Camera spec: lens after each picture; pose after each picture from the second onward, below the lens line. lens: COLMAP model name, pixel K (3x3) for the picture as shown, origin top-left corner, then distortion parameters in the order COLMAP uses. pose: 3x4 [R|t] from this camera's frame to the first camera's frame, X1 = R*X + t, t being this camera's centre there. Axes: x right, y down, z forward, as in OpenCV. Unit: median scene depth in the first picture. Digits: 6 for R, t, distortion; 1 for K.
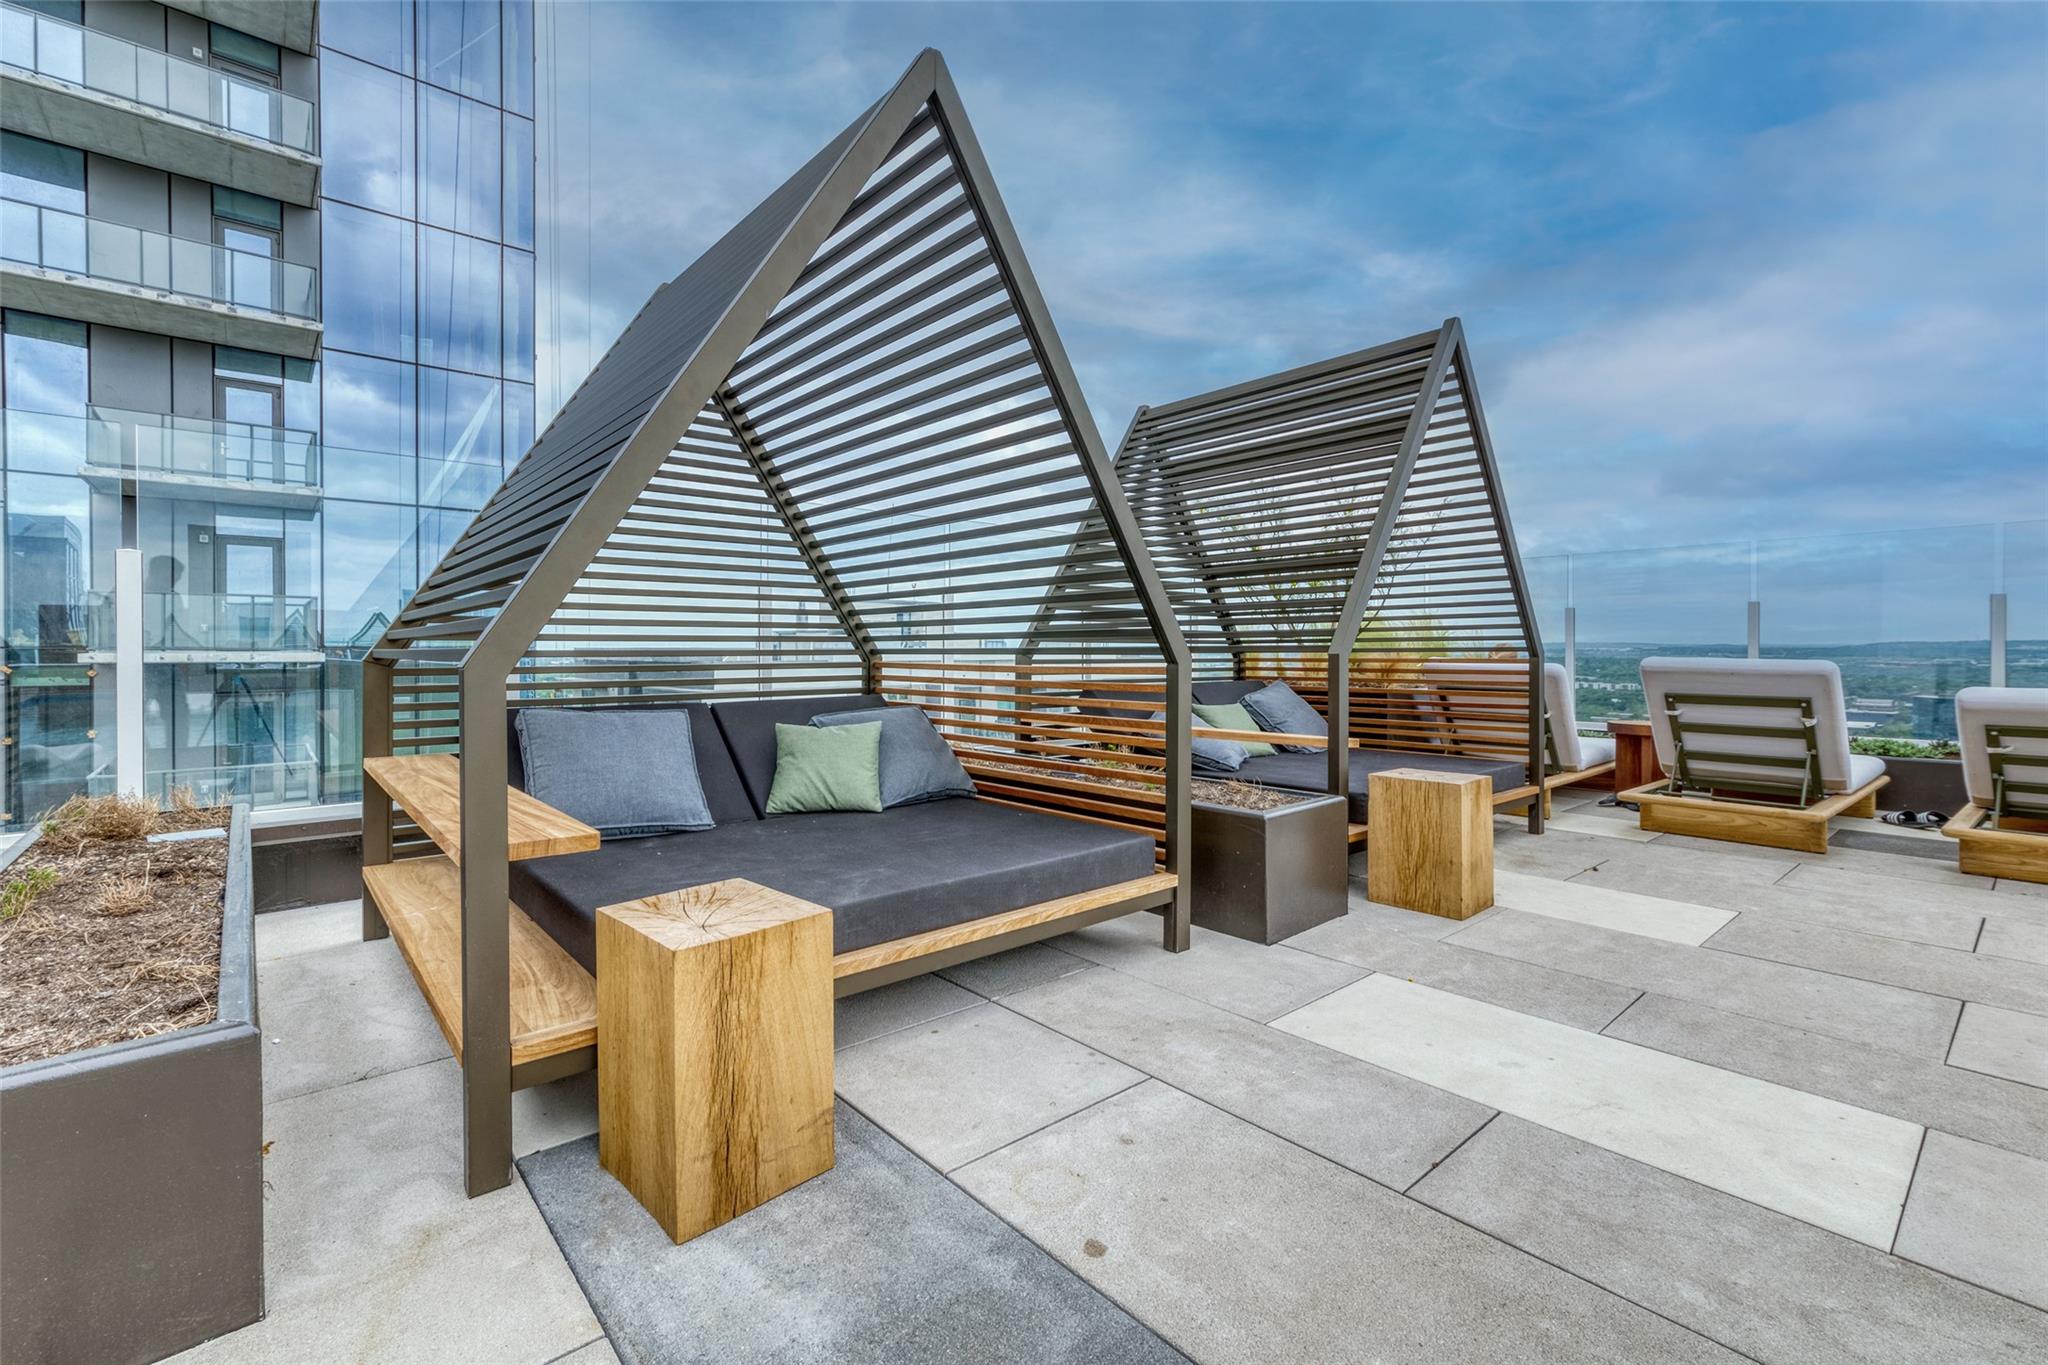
lens RADIAL K [[904.8, 0, 1035.2], [0, 904.8, 649.5], [0, 0, 1]] dist [-0.003175, 0.000469]
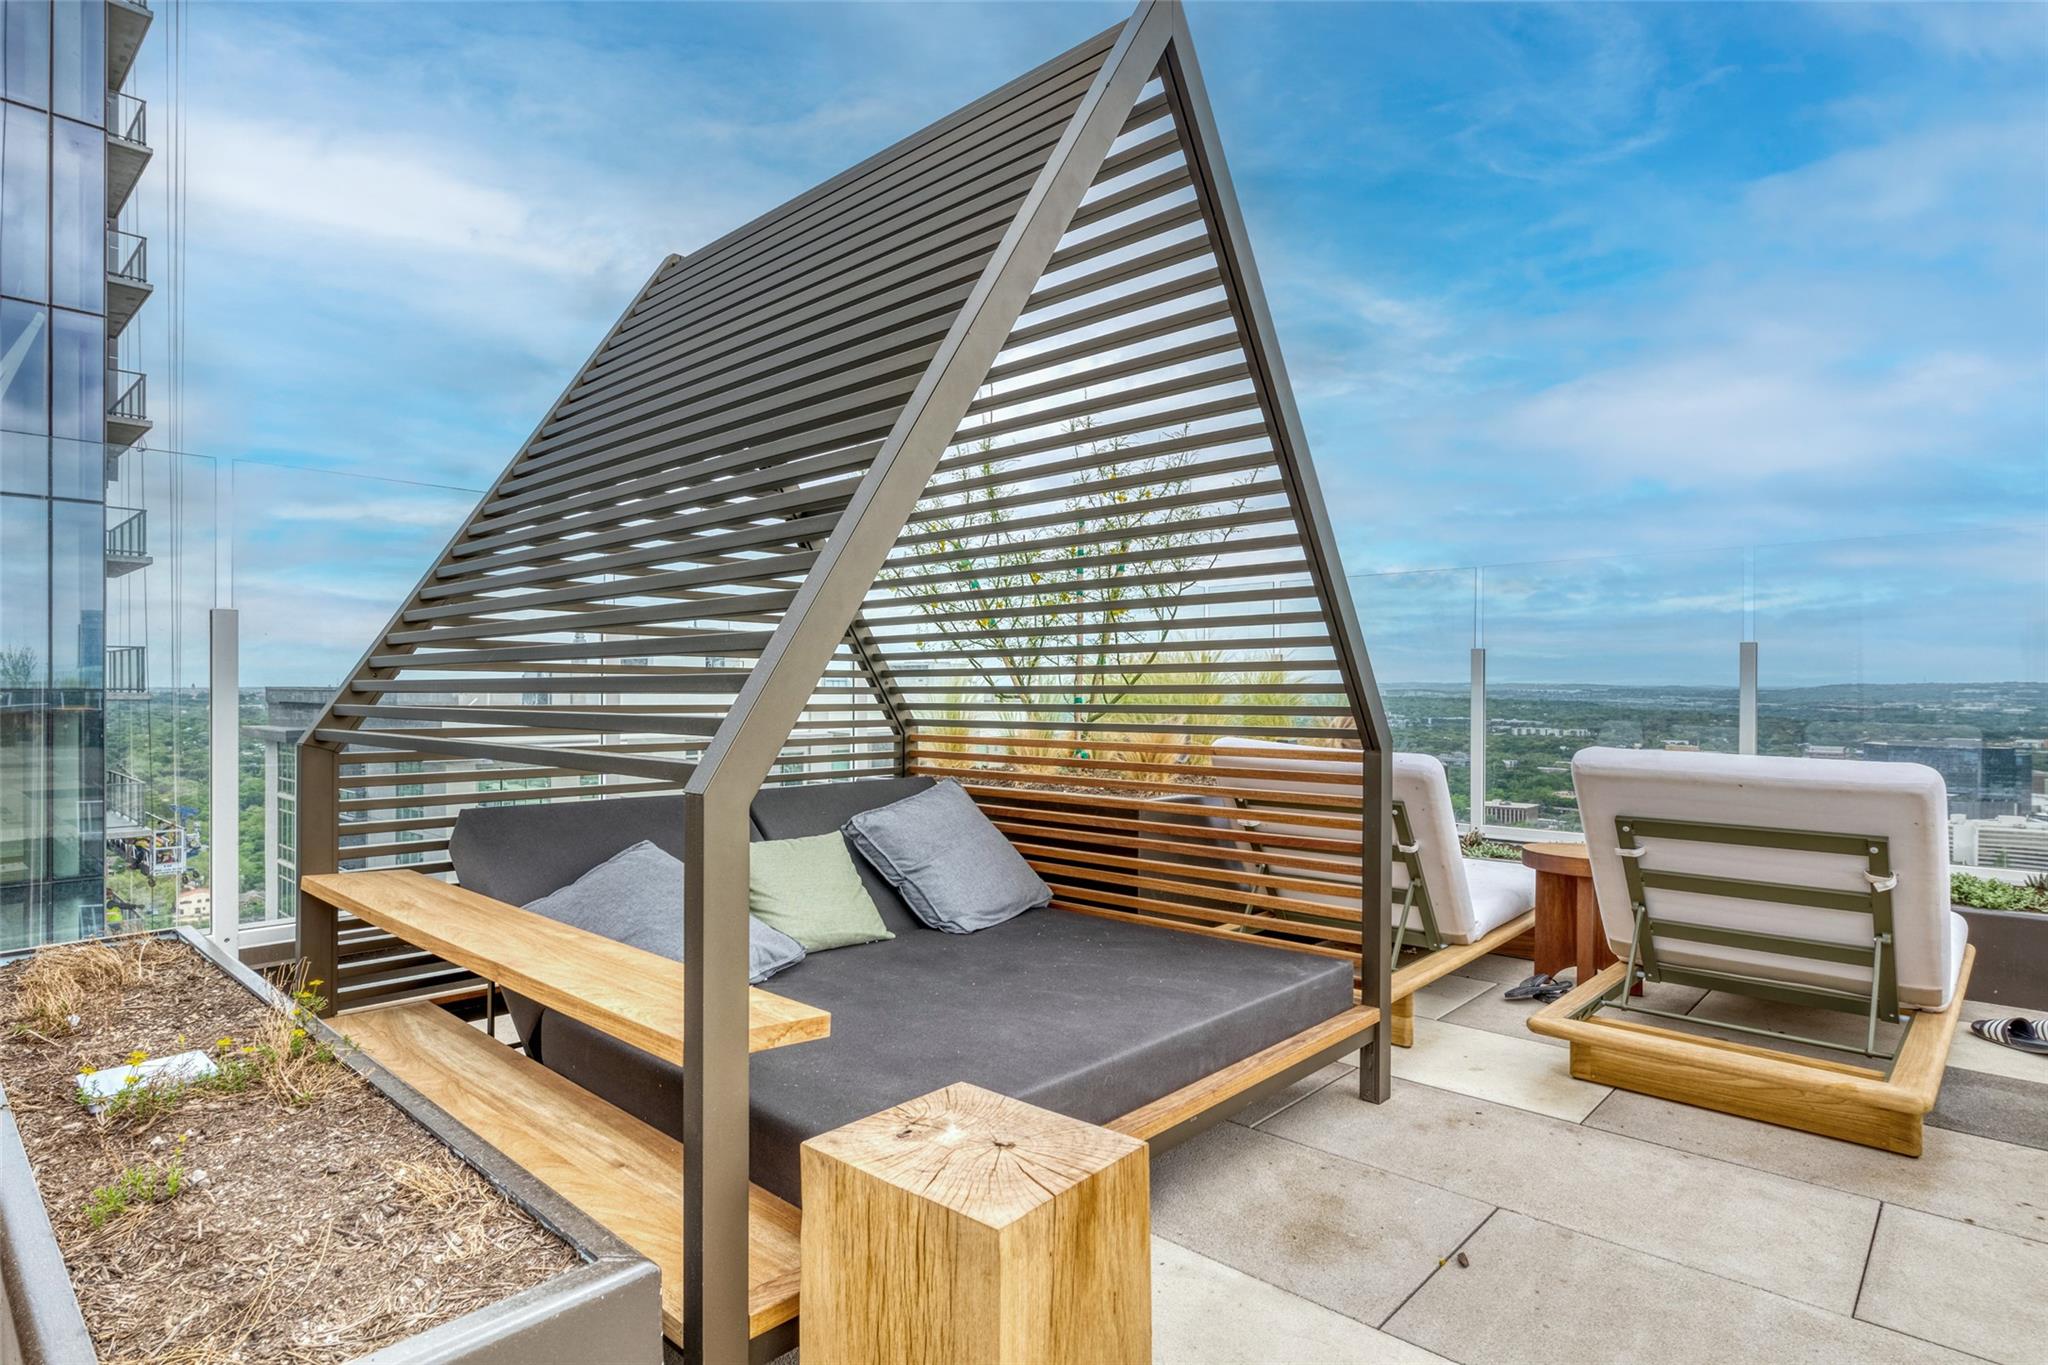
lens RADIAL K [[1053.8, 0, 1023.6], [0, 1053.8, 685.8], [0, 0, 1]] dist [-0.001361, -0.002366]
pose [[0.995265, 0.005187, 0.097063, 0.316435], [-0.004908, 0.999983, -0.003115, -0.026460], [-0.097077, 0.002624, 0.995273, 0.455484]]
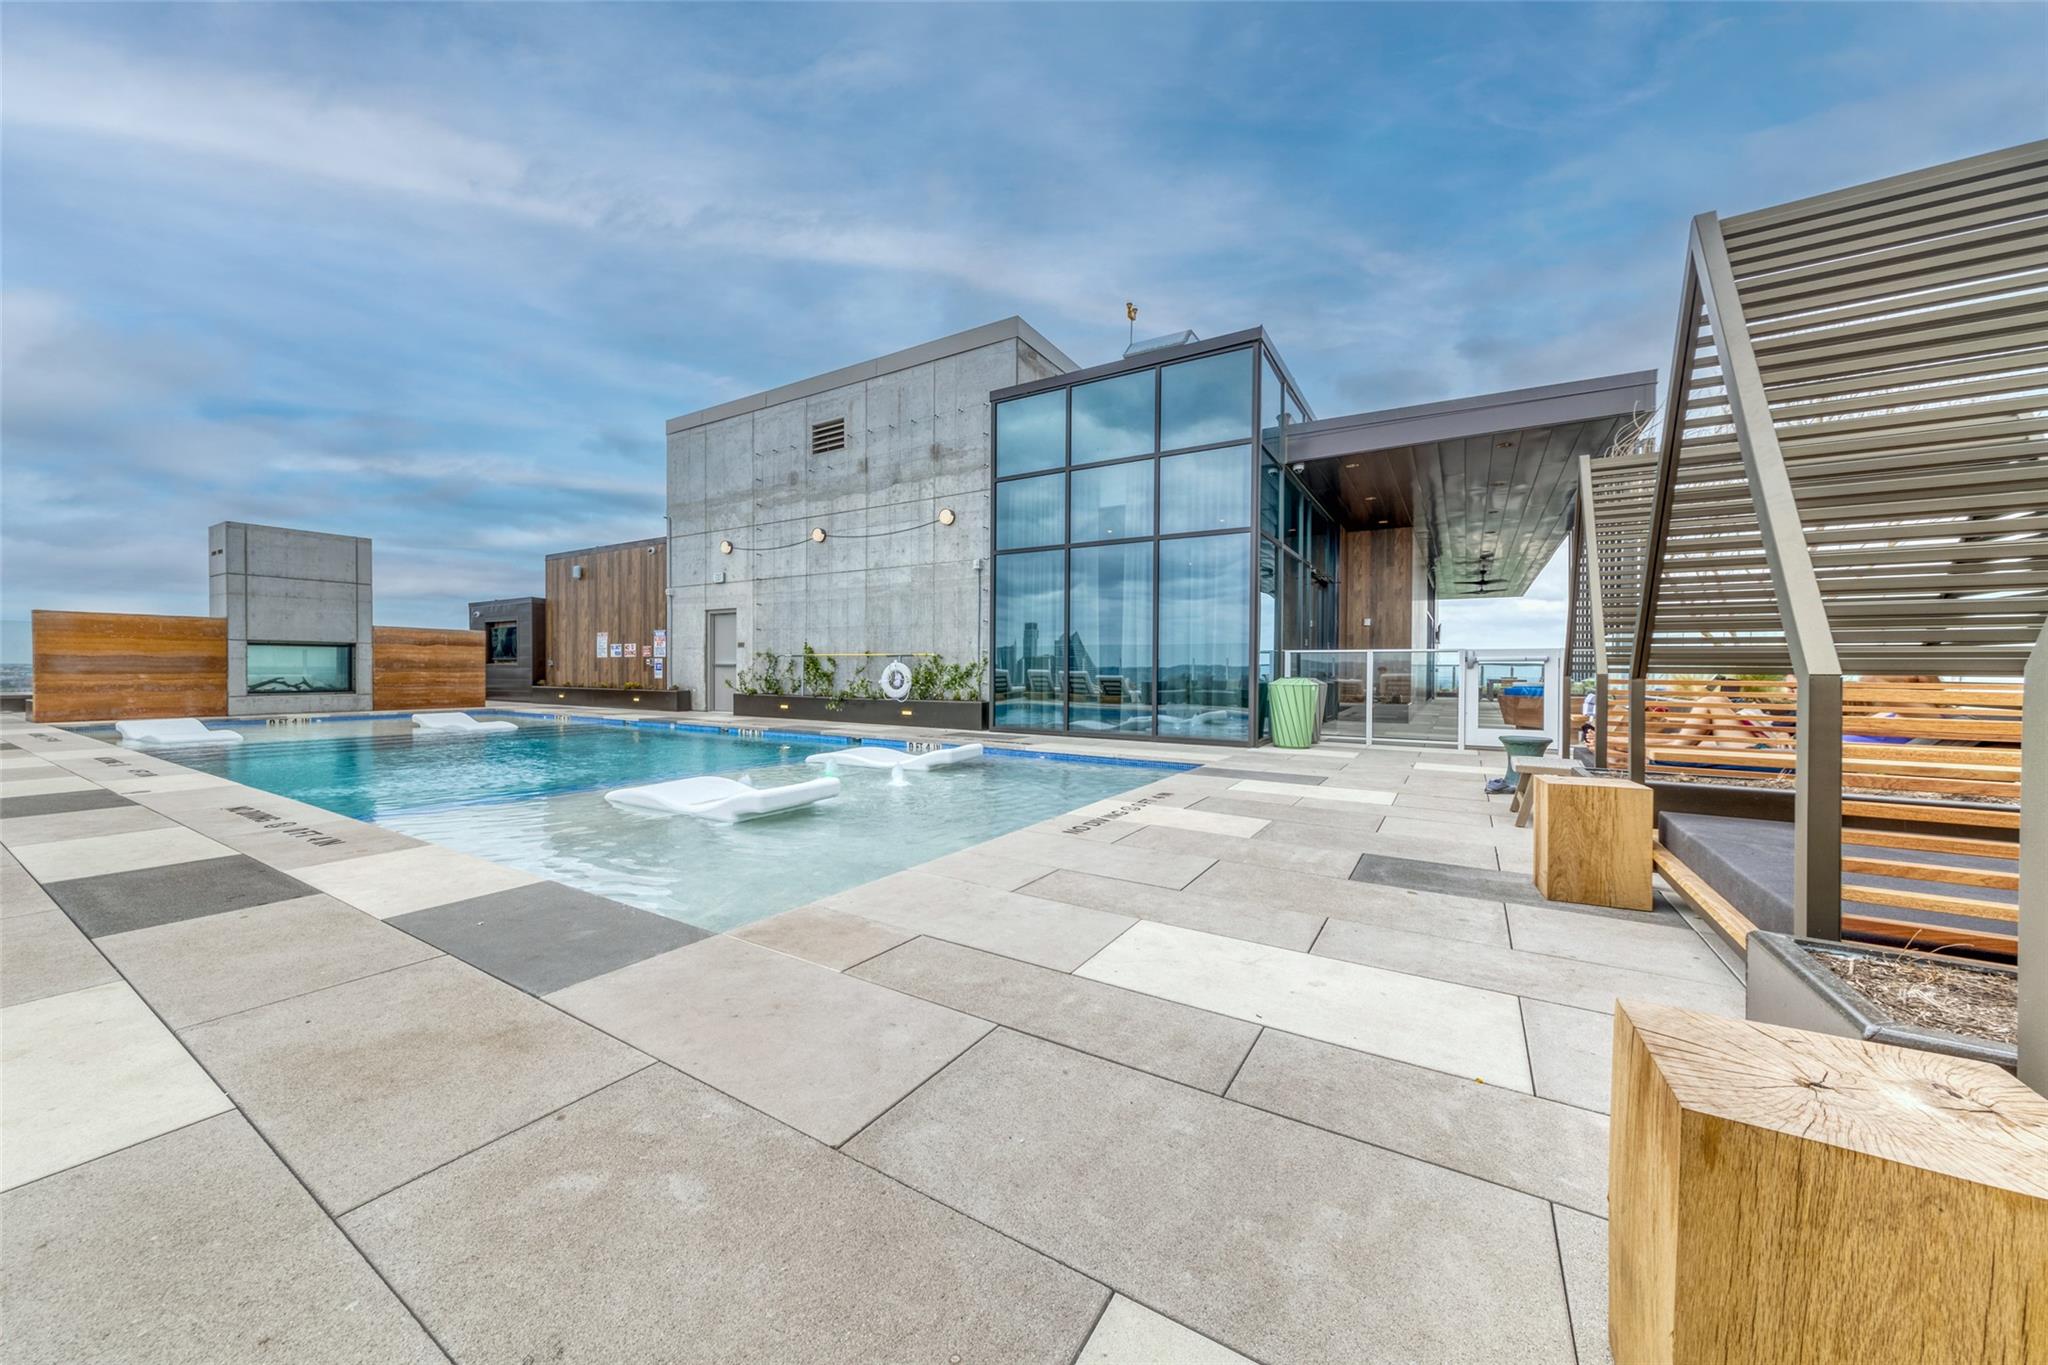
lens RADIAL K [[715.7, 0, 1024.8], [0, 715.7, 676.9], [0, 0, 1]] dist [-0.000688, -0.000030]
pose [[-0.955760, 0.000012, -0.294149, 0.870783], [-0.004287, 0.999893, 0.013968, 0.002380], [0.294118, 0.014611, -0.955657, 1.310317]]
